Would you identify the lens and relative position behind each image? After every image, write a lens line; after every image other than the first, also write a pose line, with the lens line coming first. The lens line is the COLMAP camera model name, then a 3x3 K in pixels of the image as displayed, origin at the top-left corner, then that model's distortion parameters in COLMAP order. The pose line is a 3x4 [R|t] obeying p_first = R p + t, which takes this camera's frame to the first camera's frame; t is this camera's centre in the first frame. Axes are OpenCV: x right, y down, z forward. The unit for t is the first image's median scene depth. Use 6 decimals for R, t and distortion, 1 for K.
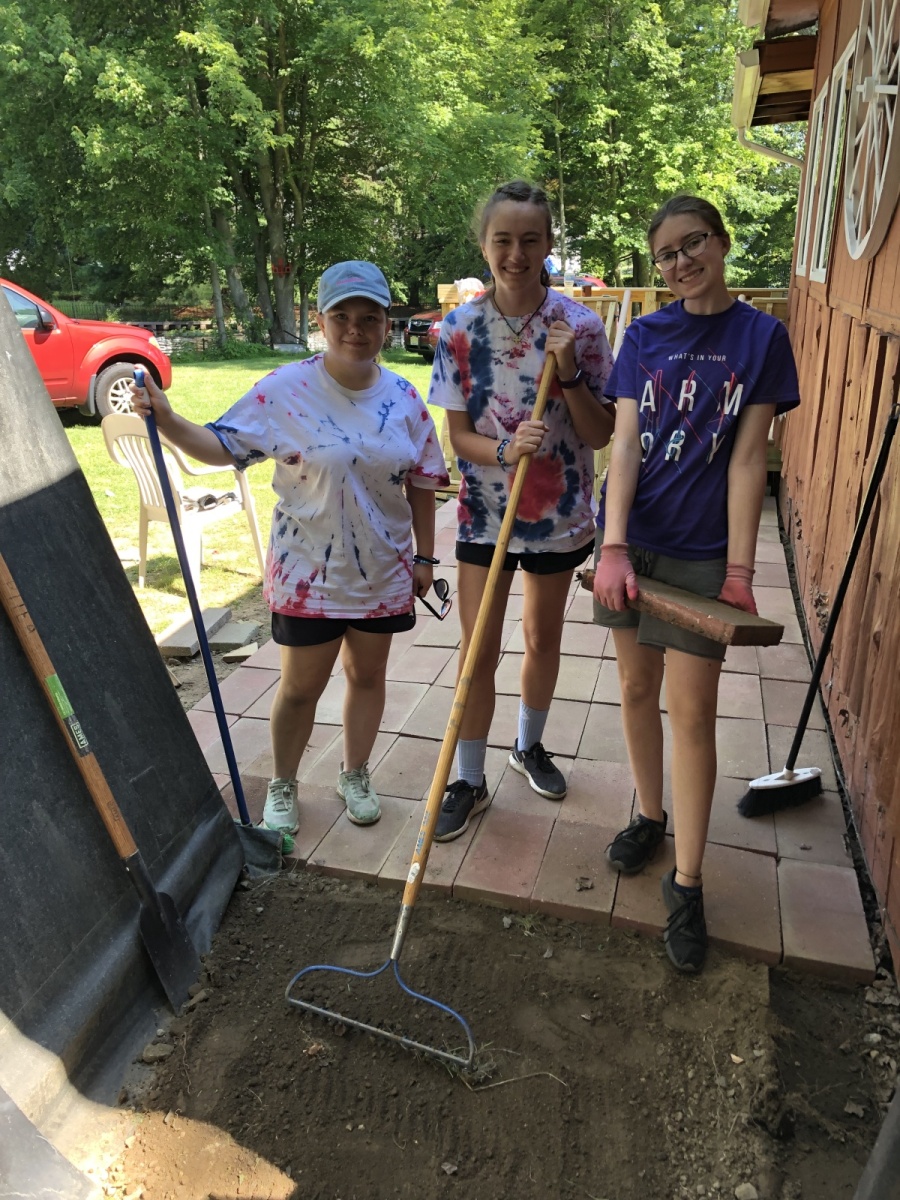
lens RADIAL K [[993.2, 0, 461.5], [0, 993.2, 597.7], [0, 0, 1]] dist [0.037237, -0.009516]
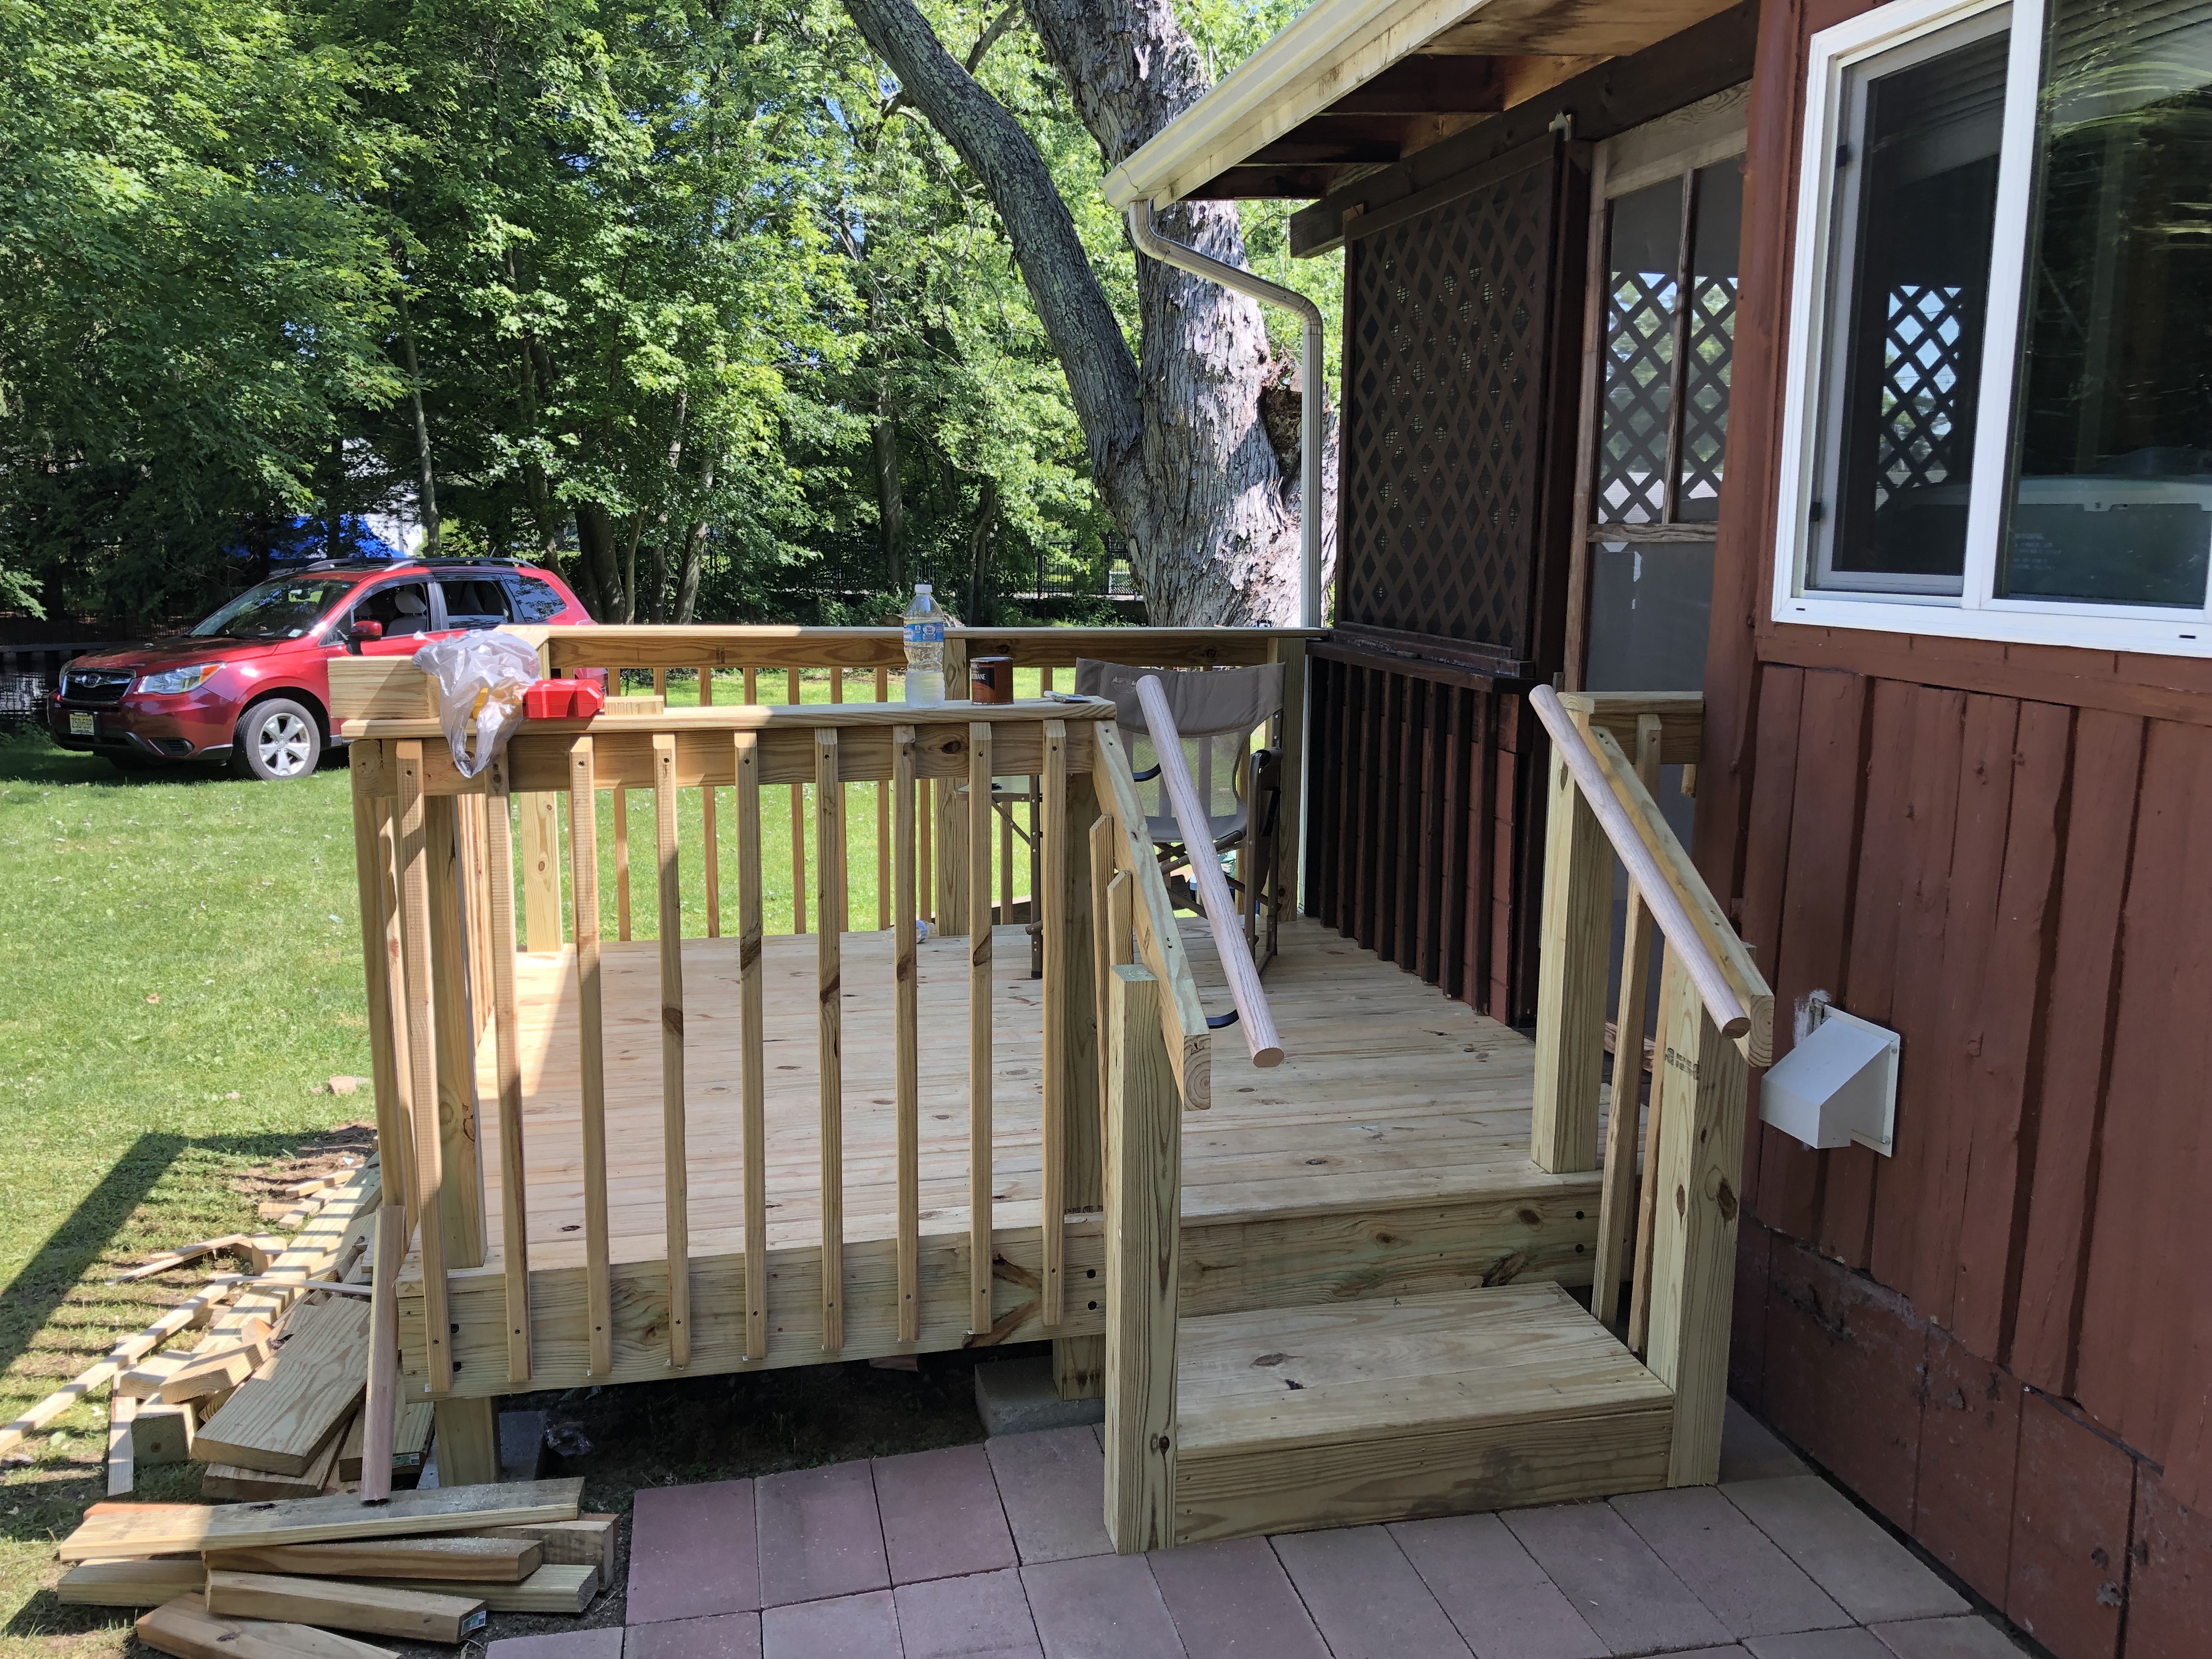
lens RADIAL K [[1830.8, 0, 1095.8], [0, 1830.8, 833.0], [0, 0, 1]] dist [0.037237, -0.009516]
pose [[0.892195, -0.062679, 0.447280, -0.014873], [0.133524, 0.982661, -0.128639, -0.054601], [-0.431462, 0.174493, 0.885095, 0.156786]]
